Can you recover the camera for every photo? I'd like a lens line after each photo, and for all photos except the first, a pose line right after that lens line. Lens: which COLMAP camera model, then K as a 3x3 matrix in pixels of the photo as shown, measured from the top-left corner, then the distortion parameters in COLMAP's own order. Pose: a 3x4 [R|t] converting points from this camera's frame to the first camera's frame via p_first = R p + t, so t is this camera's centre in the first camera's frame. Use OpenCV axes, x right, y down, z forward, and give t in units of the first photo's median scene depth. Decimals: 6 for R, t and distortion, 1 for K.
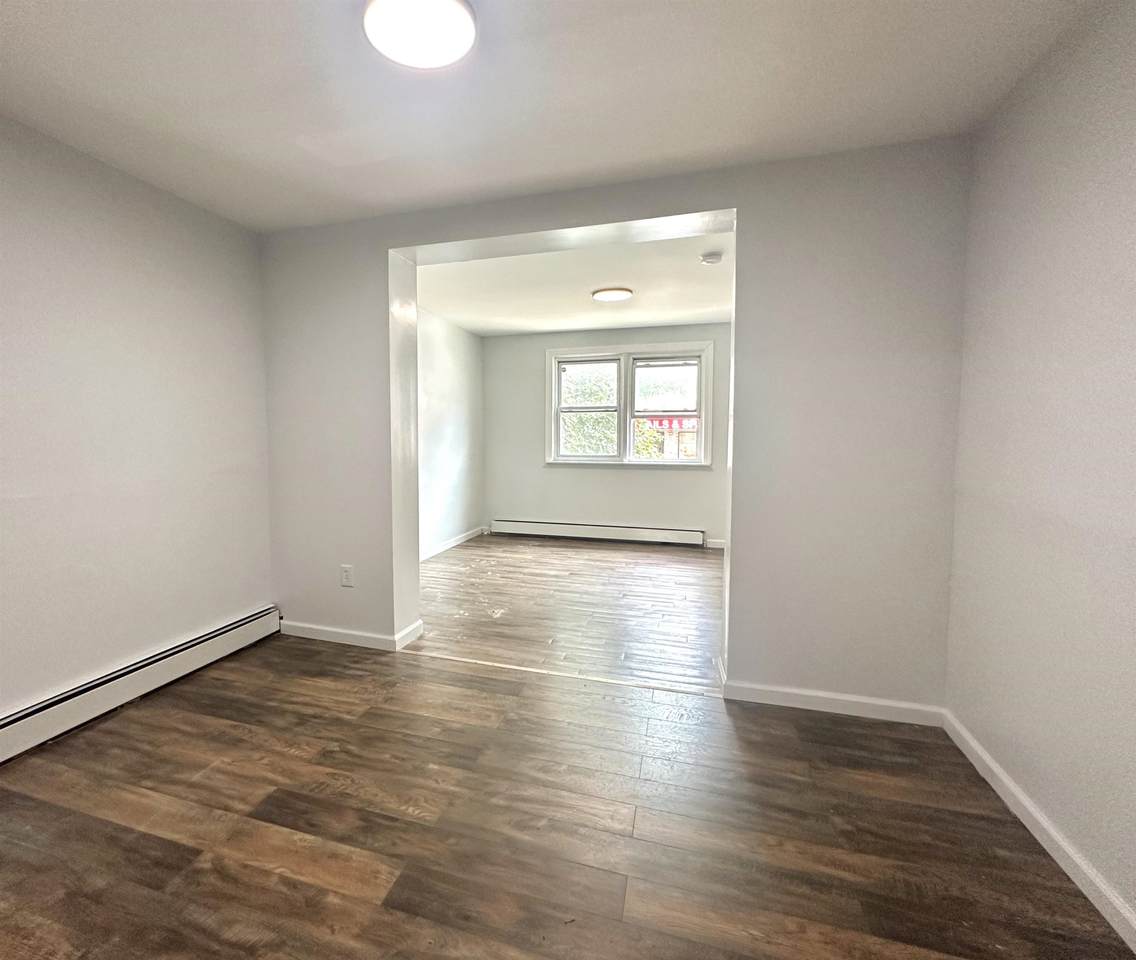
lens RADIAL K [[551.2, 0, 502.0], [0, 551.2, 467.4], [0, 0, 1]] dist [0.000738, -0.001702]
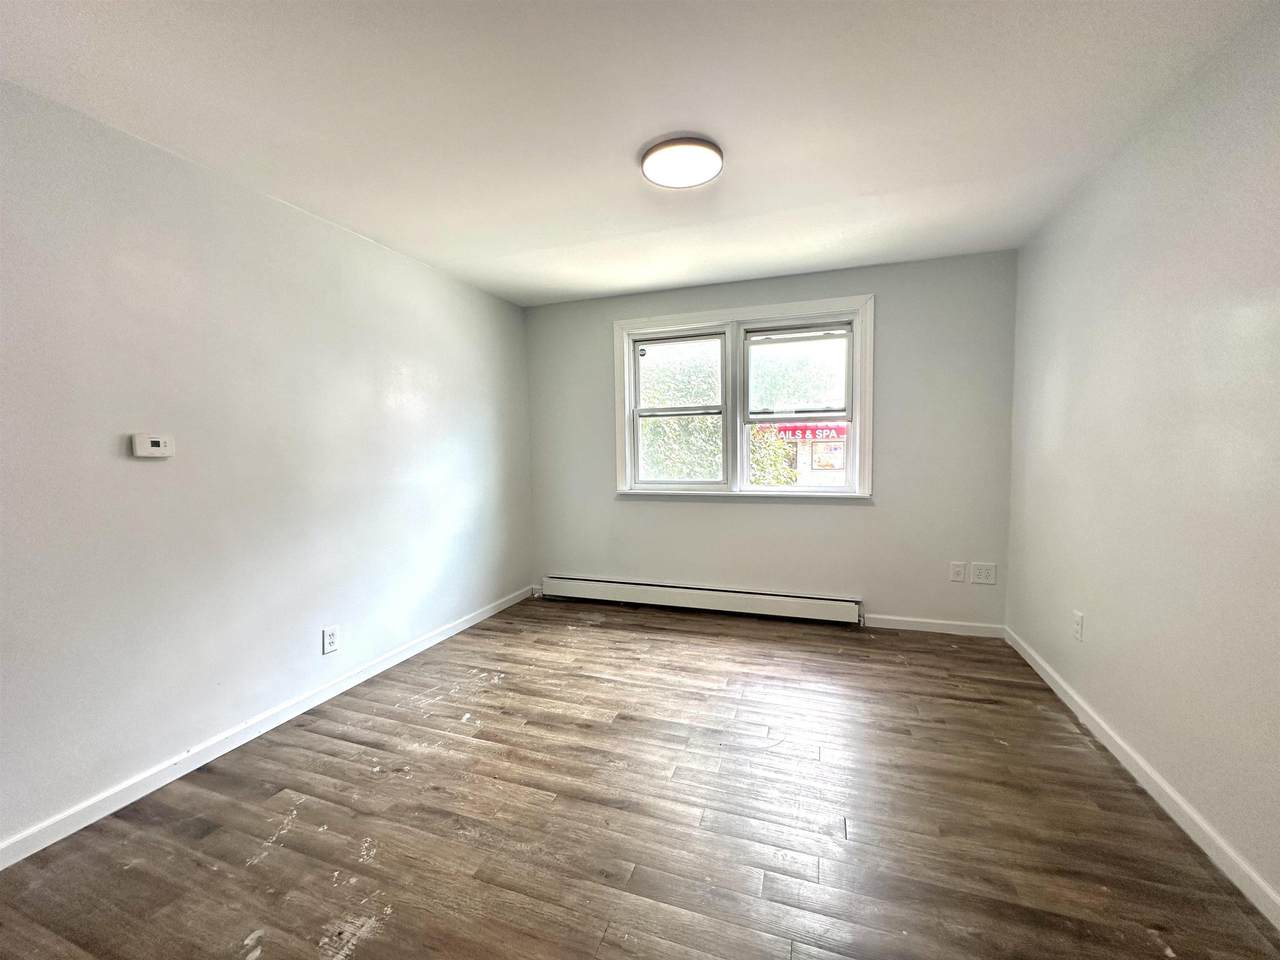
lens RADIAL K [[515.9, 0, 641.1], [0, 515.9, 484.8], [0, 0, 1]] dist [0.001105, -0.000097]
pose [[0.999851, -0.014527, -0.009283, 0.291836], [0.014655, 0.999796, 0.013885, -0.068691], [0.009080, -0.014019, 0.999860, 0.967047]]
